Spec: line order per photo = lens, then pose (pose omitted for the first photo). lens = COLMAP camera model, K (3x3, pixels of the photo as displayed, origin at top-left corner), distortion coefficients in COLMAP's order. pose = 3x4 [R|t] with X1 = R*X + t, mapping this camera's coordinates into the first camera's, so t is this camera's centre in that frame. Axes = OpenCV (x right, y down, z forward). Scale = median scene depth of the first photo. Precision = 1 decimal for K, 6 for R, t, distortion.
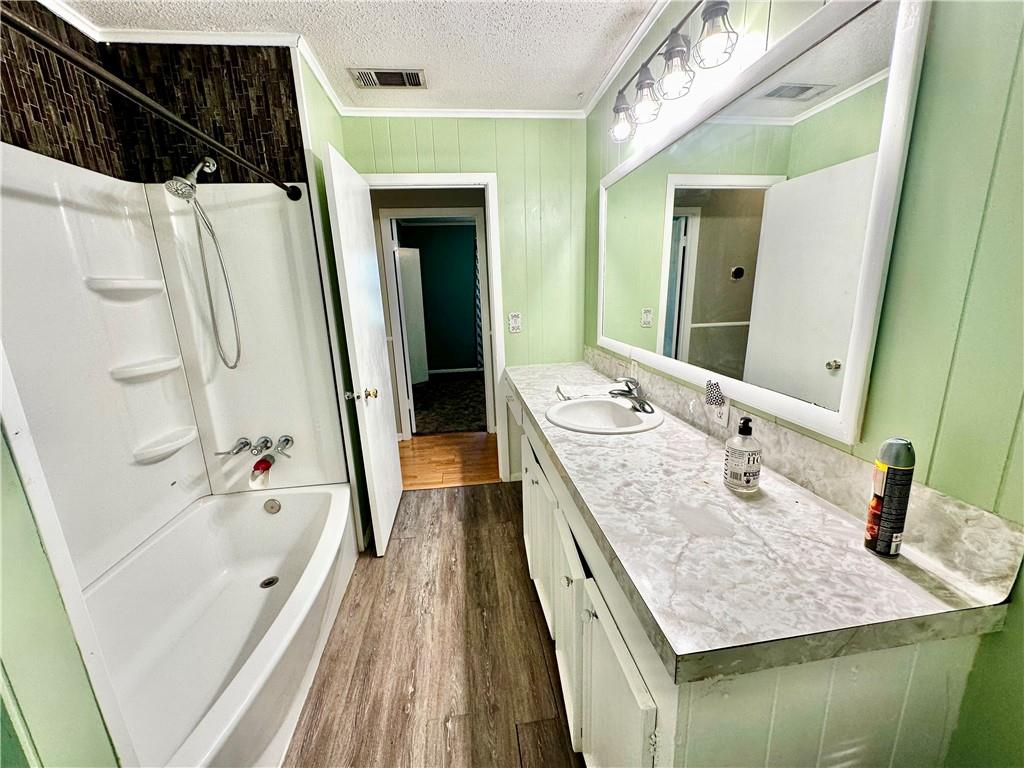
lens RADIAL K [[411.2, 0, 514.2], [0, 411.2, 389.2], [0, 0, 1]] dist [-0.000102, -0.000406]
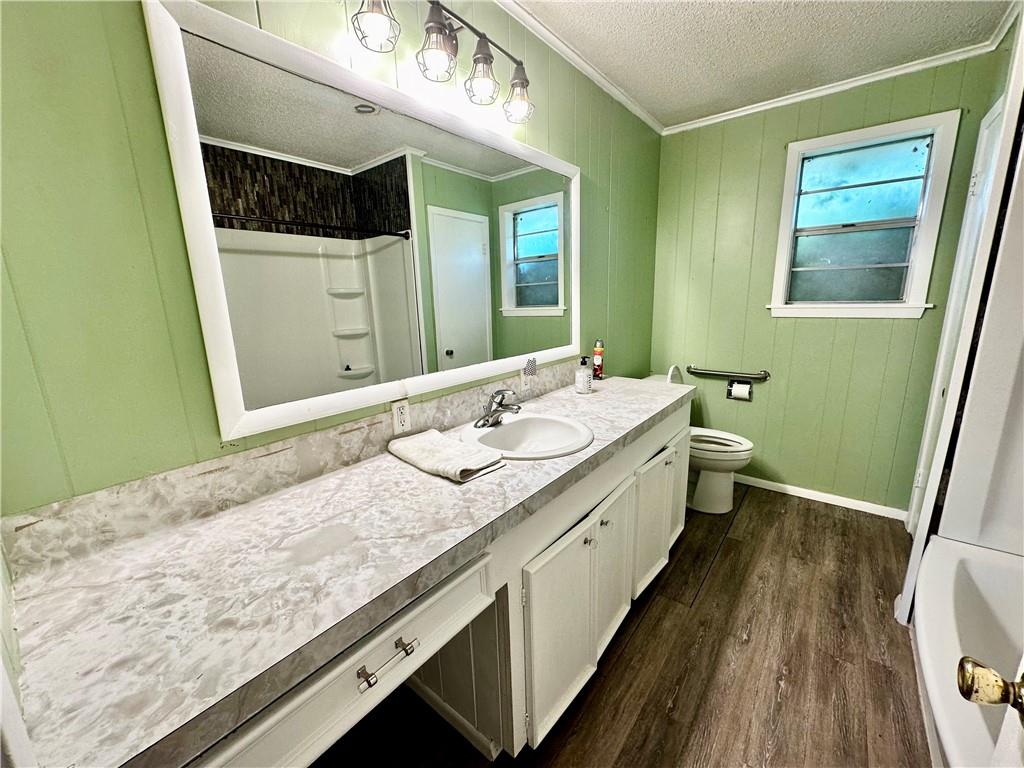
lens RADIAL K [[411.2, 0, 510.5], [0, 411.2, 379.8], [0, 0, 1]] dist [-0.000102, -0.000406]
pose [[-0.688369, -0.098748, 0.718608, -0.412809], [0.217281, 0.917127, 0.334166, -0.375692], [-0.692053, 0.386169, -0.609866, 1.665905]]
